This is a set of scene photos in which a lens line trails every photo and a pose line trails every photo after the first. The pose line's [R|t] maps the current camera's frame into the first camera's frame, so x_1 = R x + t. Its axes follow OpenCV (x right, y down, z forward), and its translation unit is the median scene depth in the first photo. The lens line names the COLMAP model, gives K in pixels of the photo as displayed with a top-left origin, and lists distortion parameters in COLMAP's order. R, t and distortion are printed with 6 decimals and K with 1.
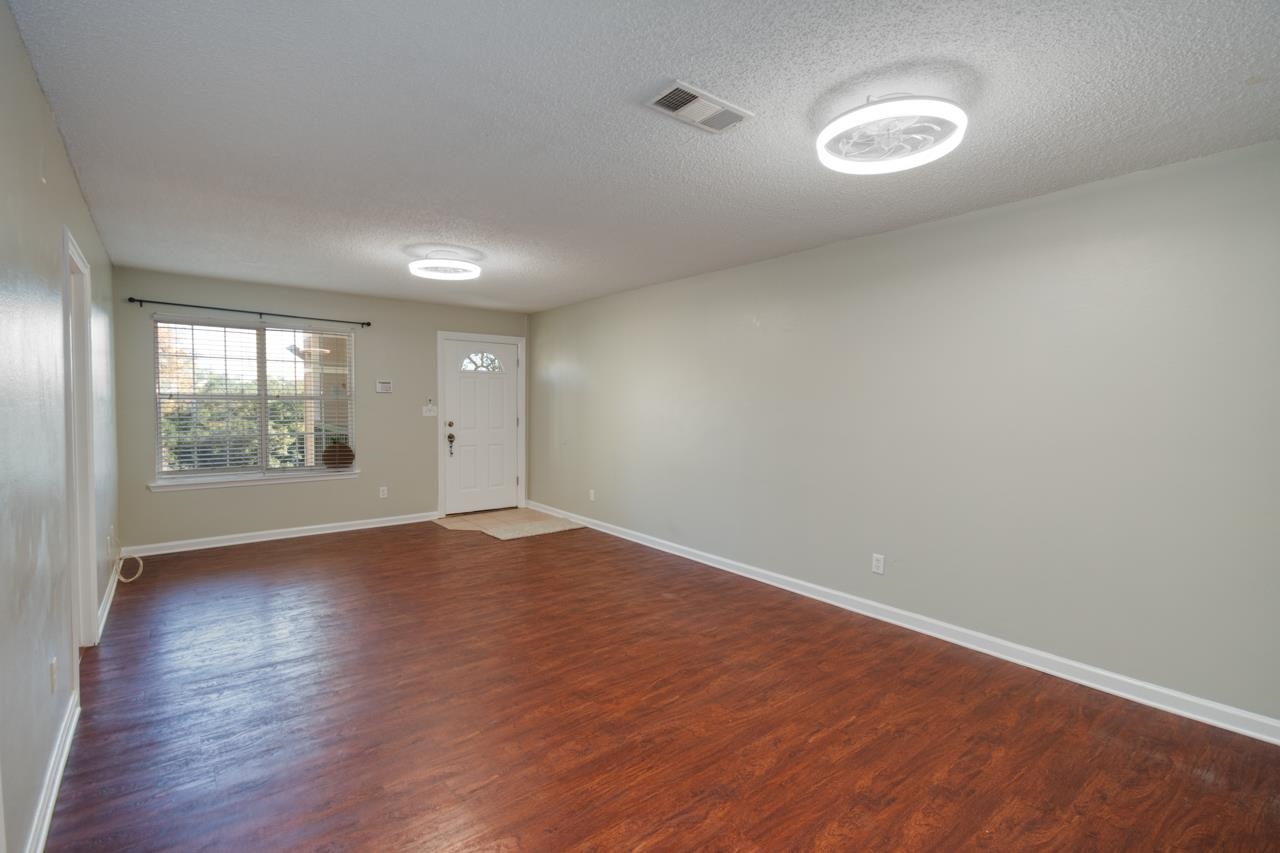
lens RADIAL K [[563.2, 0, 641.7], [0, 563.2, 423.7], [0, 0, 1]] dist [0.009527, -0.003202]
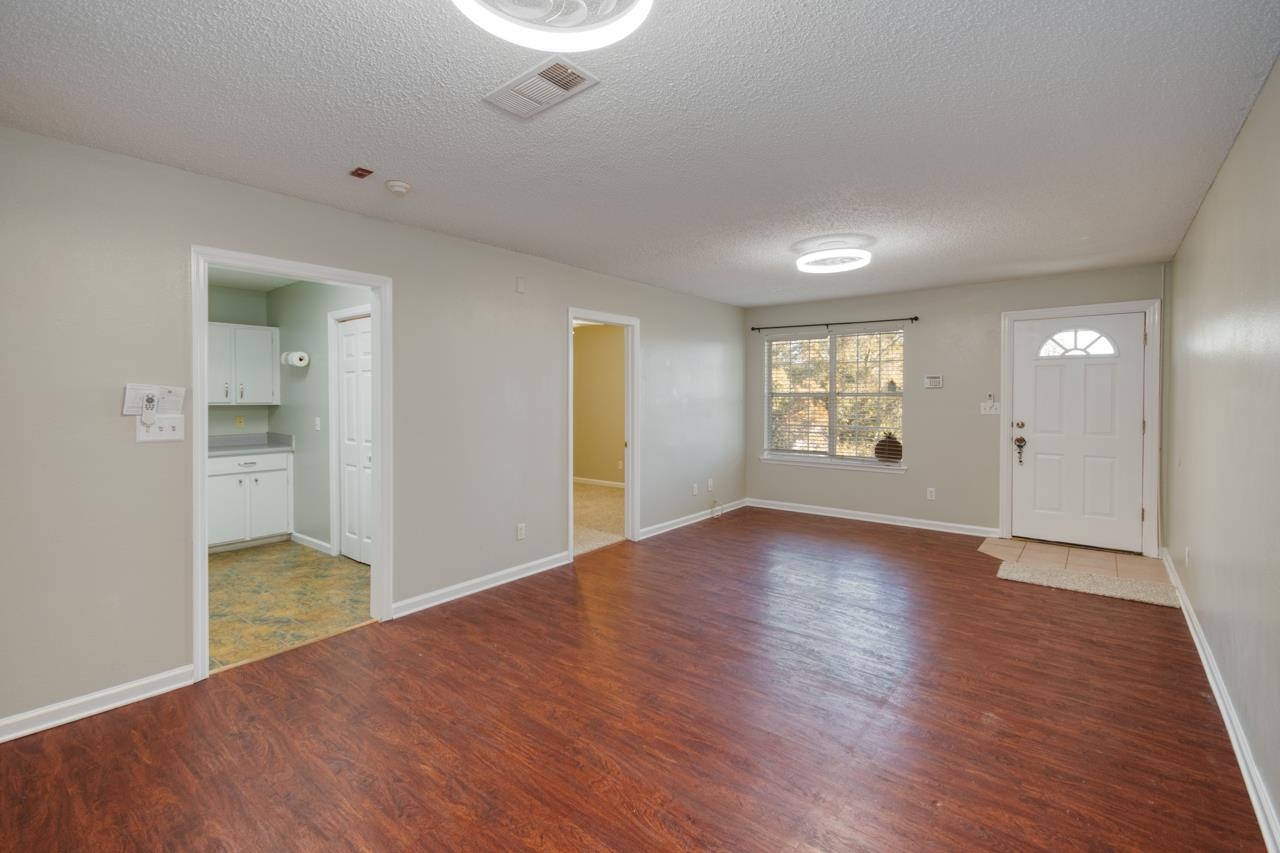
lens RADIAL K [[563.2, 0, 647.5], [0, 563.2, 397.1], [0, 0, 1]] dist [0.009527, -0.003202]
pose [[0.236277, -0.007062, -0.971660, 0.353737], [-0.034850, 0.999269, -0.015737, -0.008458], [0.971061, 0.037581, 0.235858, 0.318025]]
